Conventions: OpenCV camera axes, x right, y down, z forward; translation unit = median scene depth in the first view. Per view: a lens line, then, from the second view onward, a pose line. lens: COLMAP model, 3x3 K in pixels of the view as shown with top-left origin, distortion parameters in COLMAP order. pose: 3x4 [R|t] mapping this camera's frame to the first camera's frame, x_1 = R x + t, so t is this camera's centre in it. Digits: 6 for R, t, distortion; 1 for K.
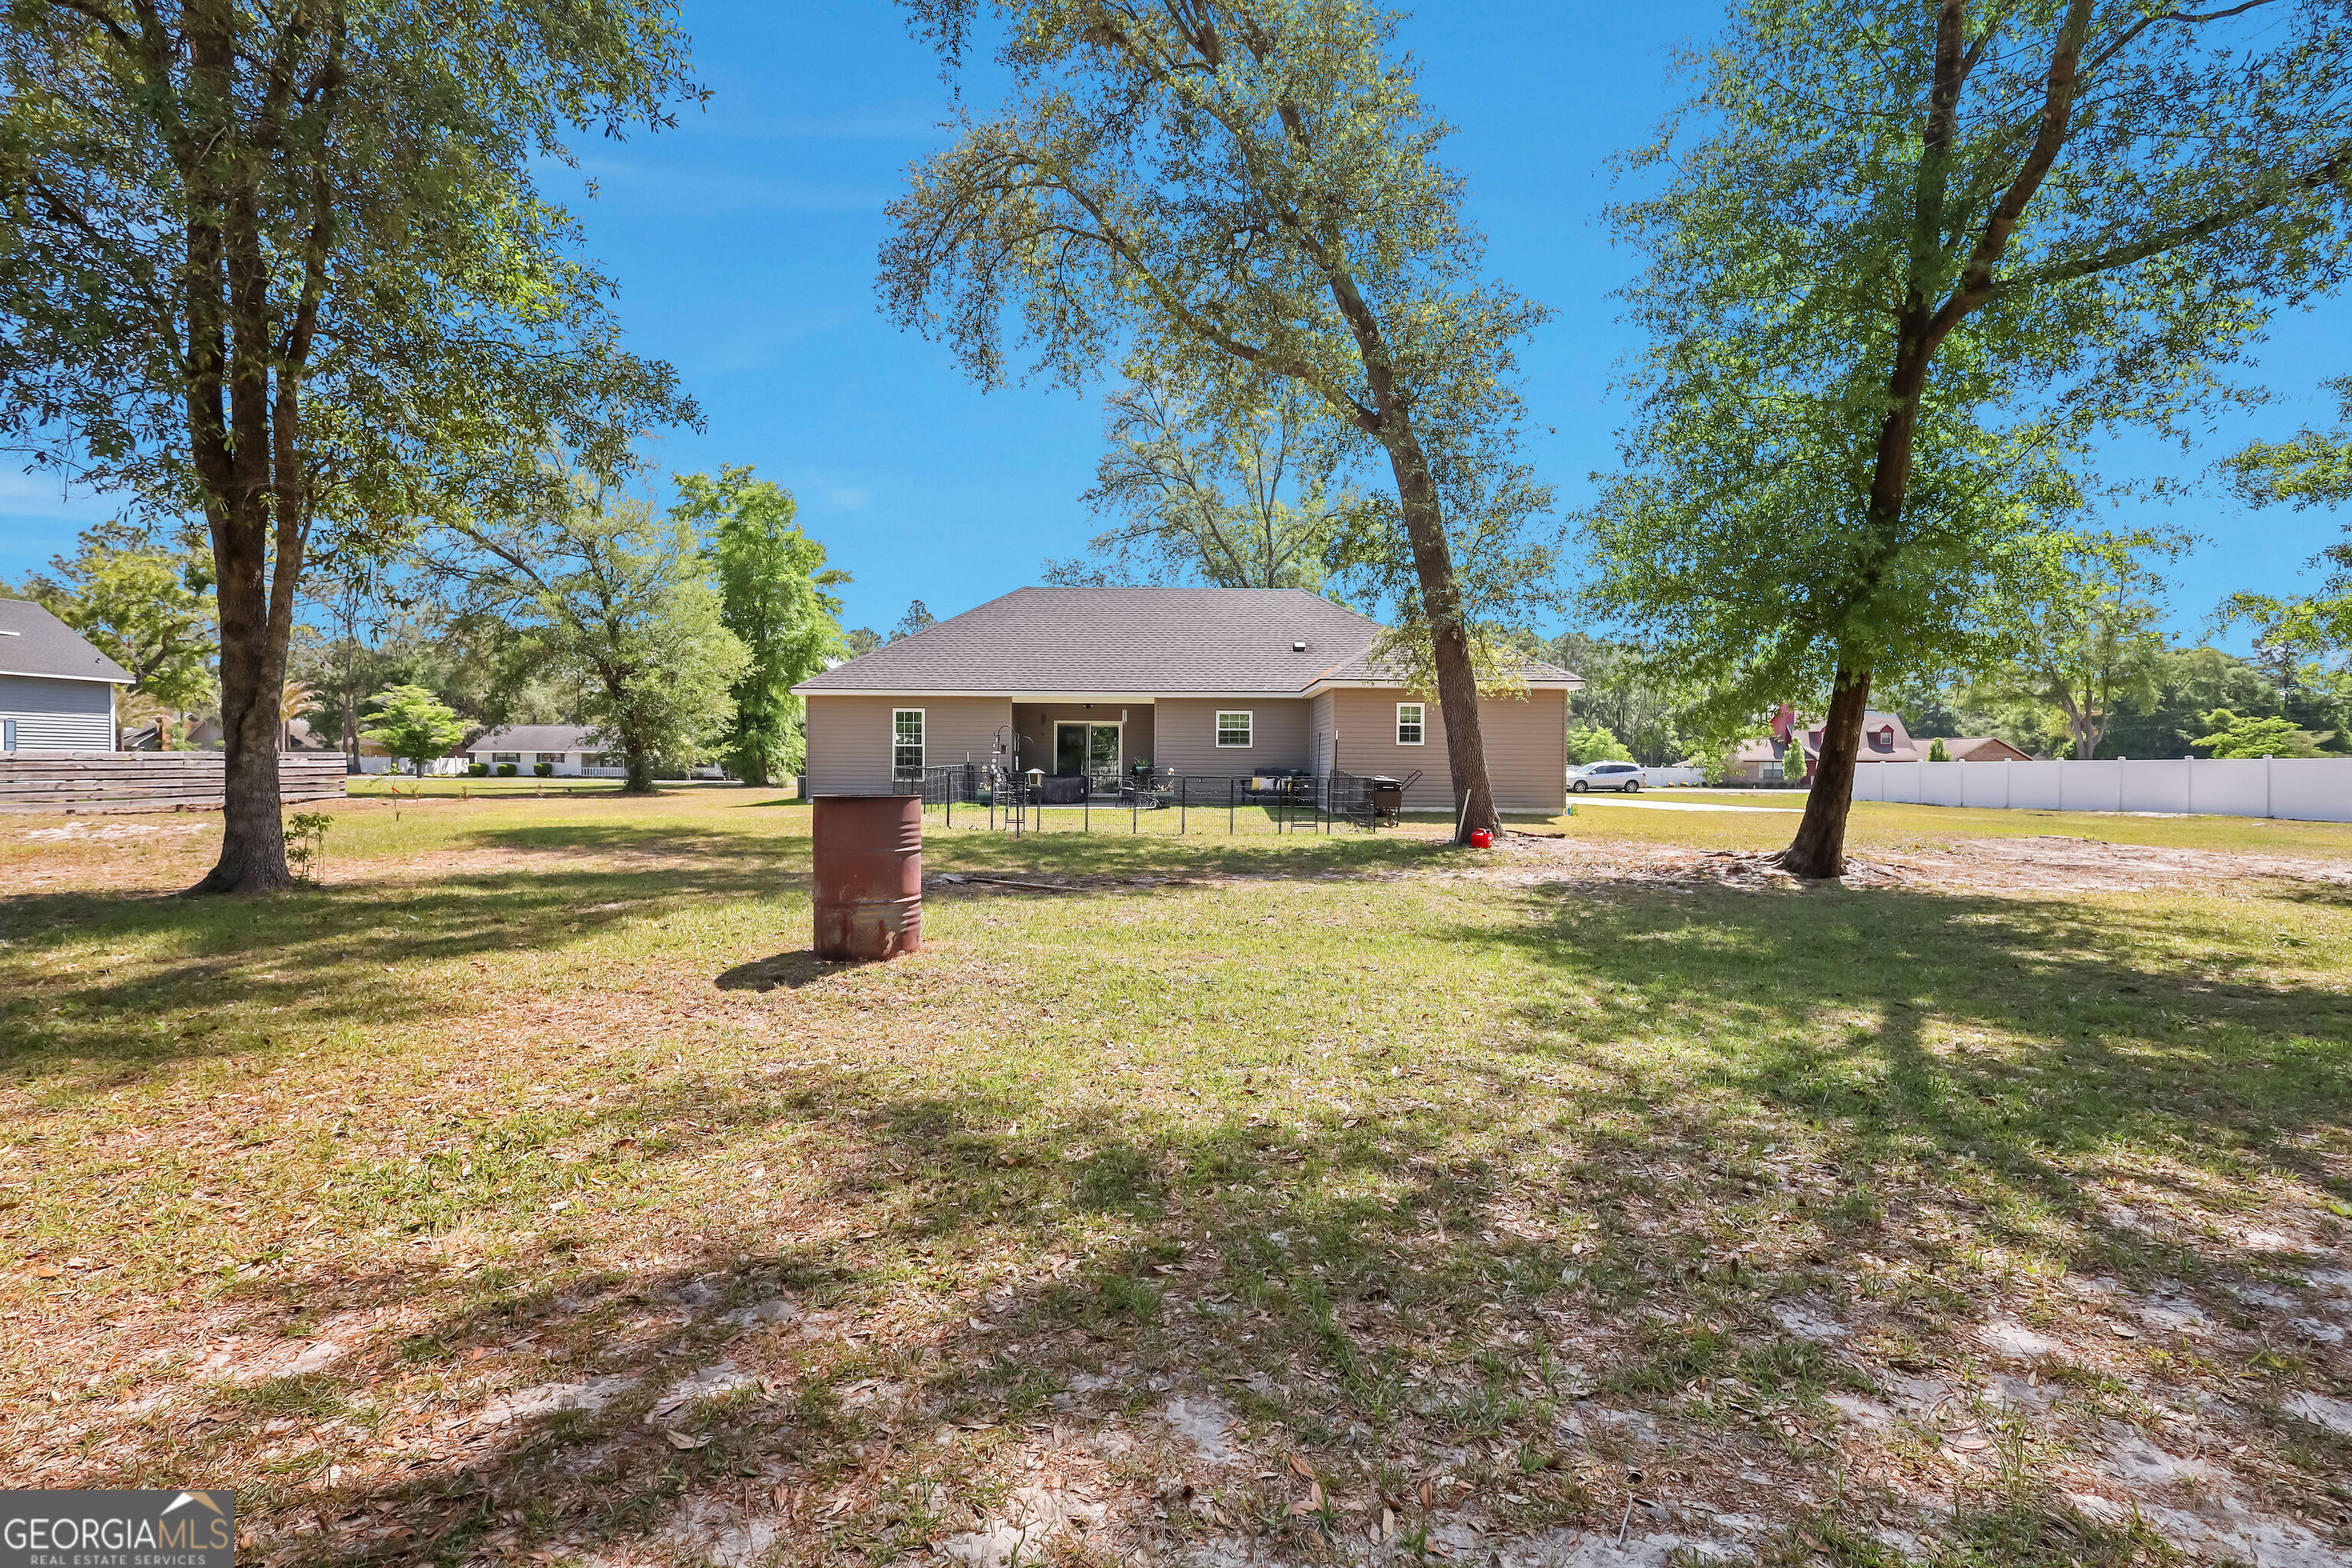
lens RADIAL K [[1106.9, 0, 1173.5], [0, 1106.9, 728.6], [0, 0, 1]] dist [0.000308, 0.000412]
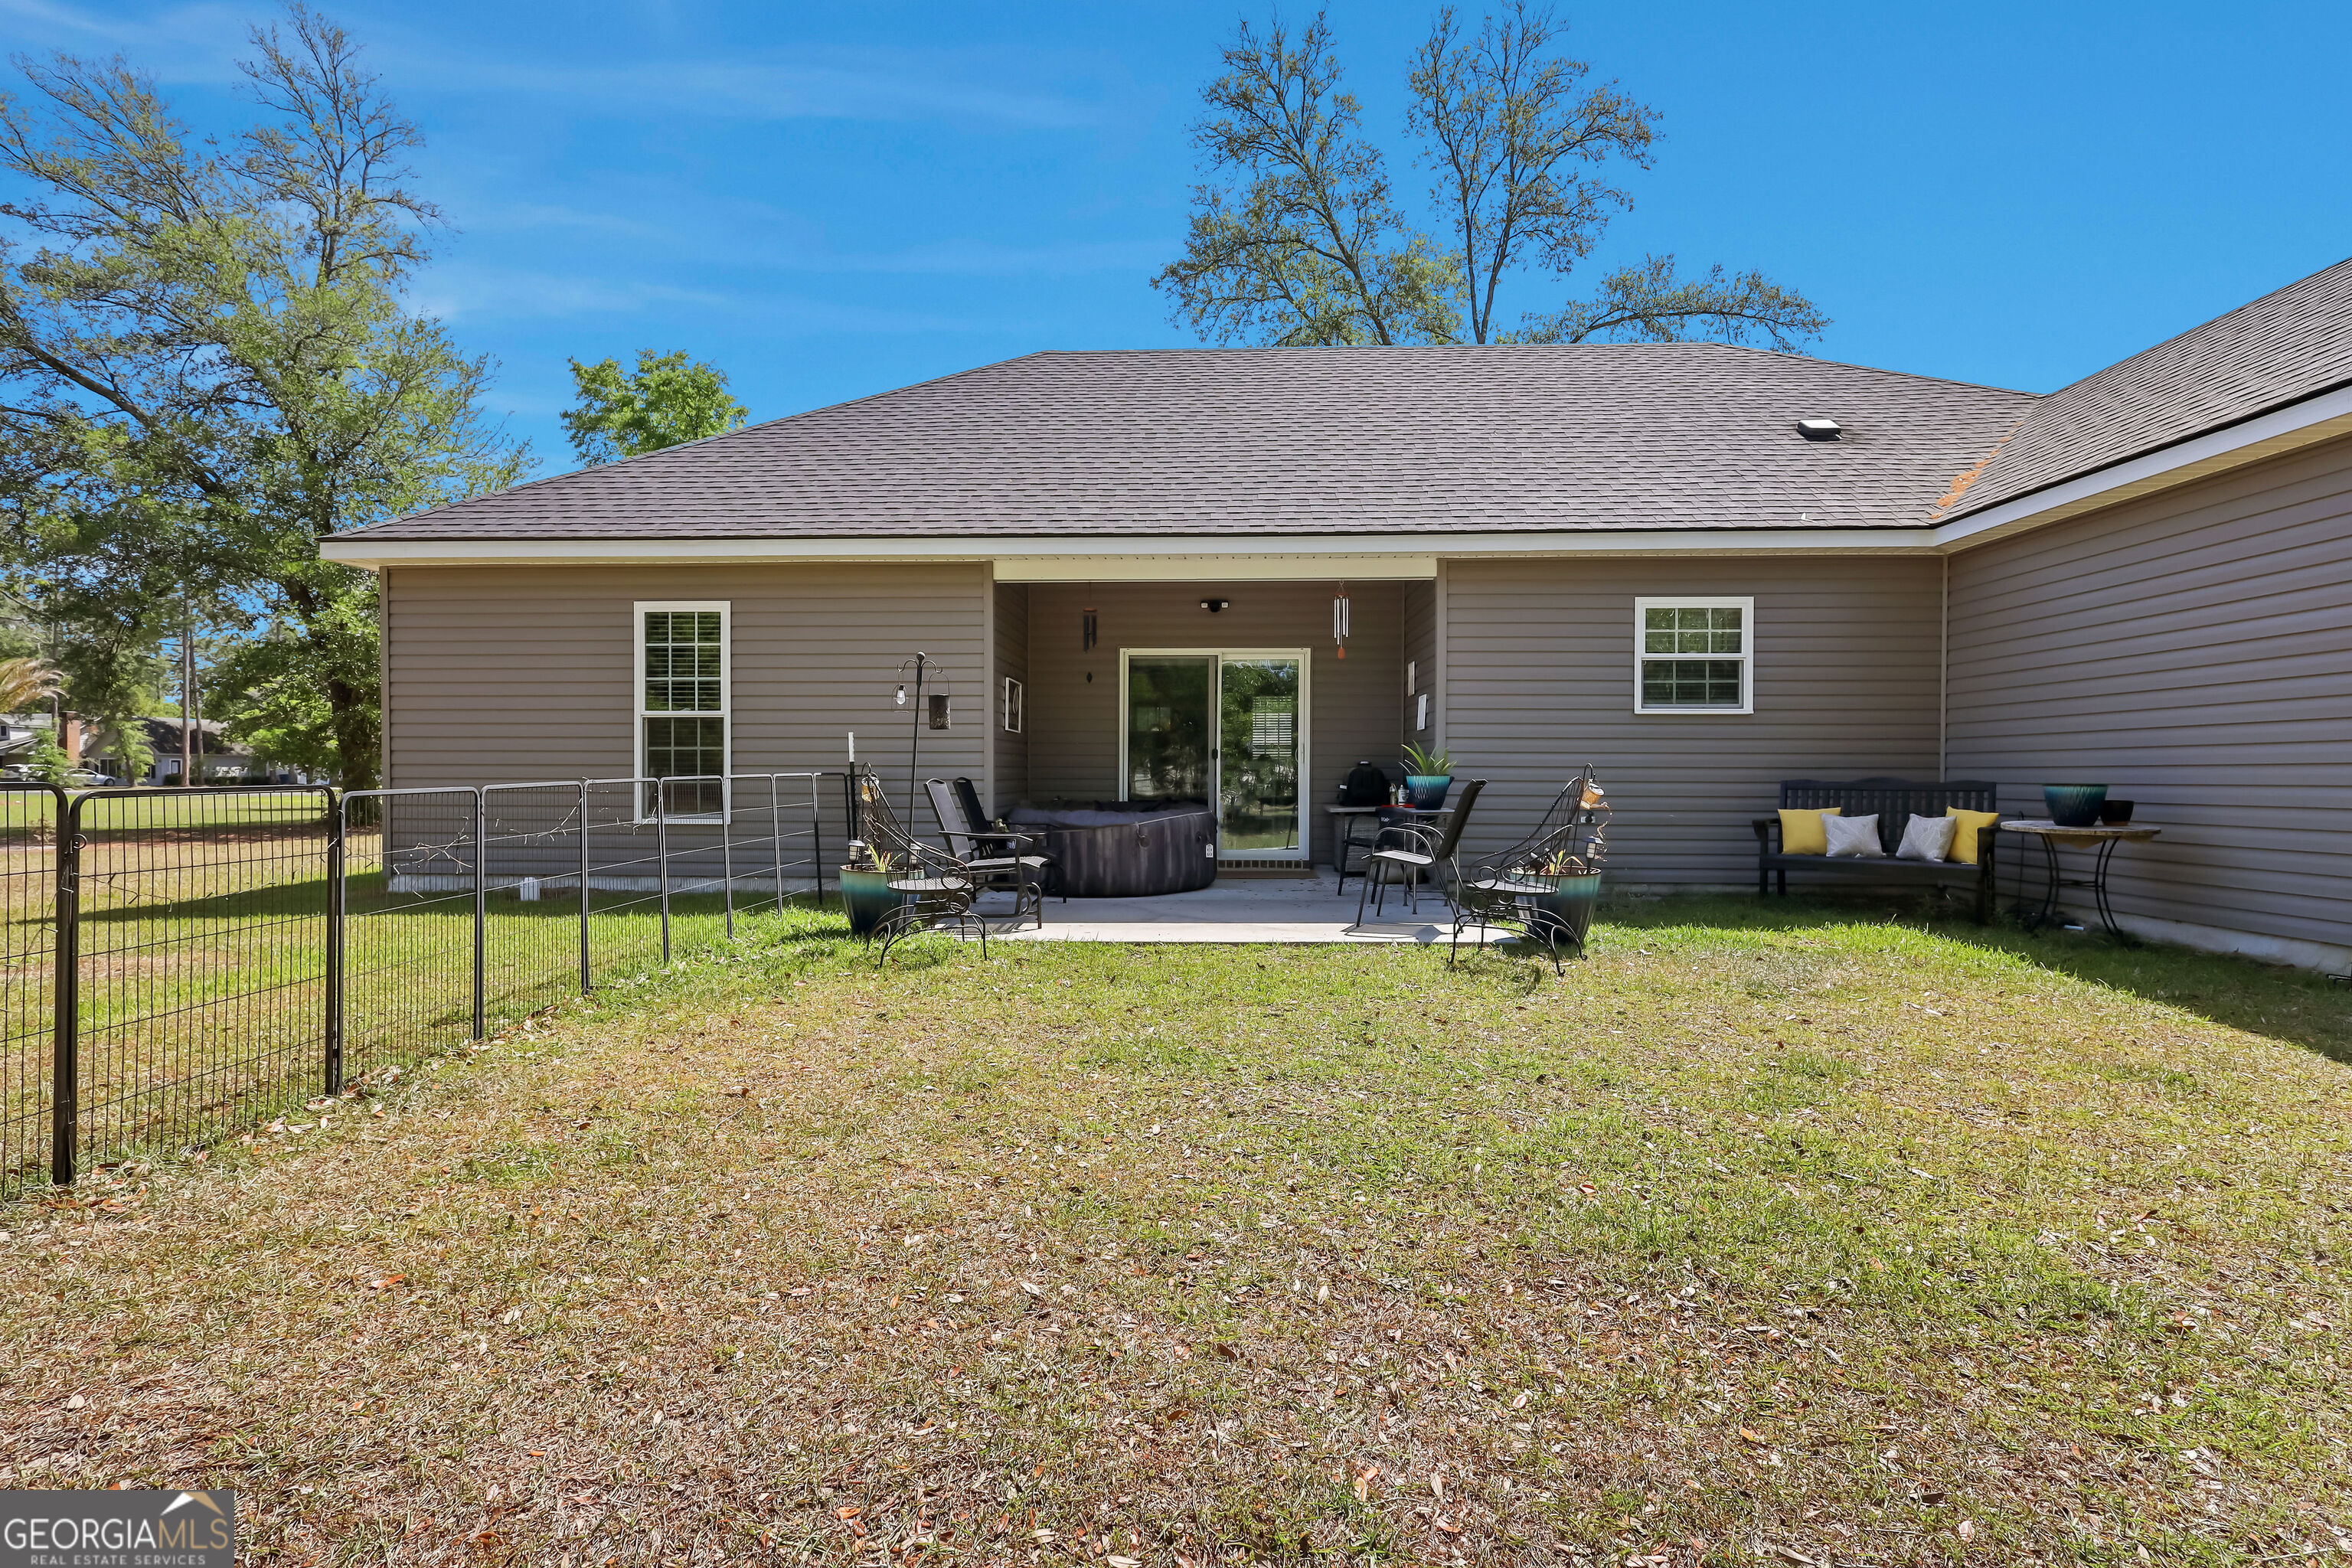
lens RADIAL K [[1092.6, 0, 1173.3], [0, 1092.6, 773.0], [0, 0, 1]] dist [0.002825, 0.000530]
pose [[0.999079, -0.004500, -0.042675, -0.079676], [0.006132, 0.999252, 0.038182, 0.021070], [0.042471, -0.038409, 0.998359, 0.680082]]
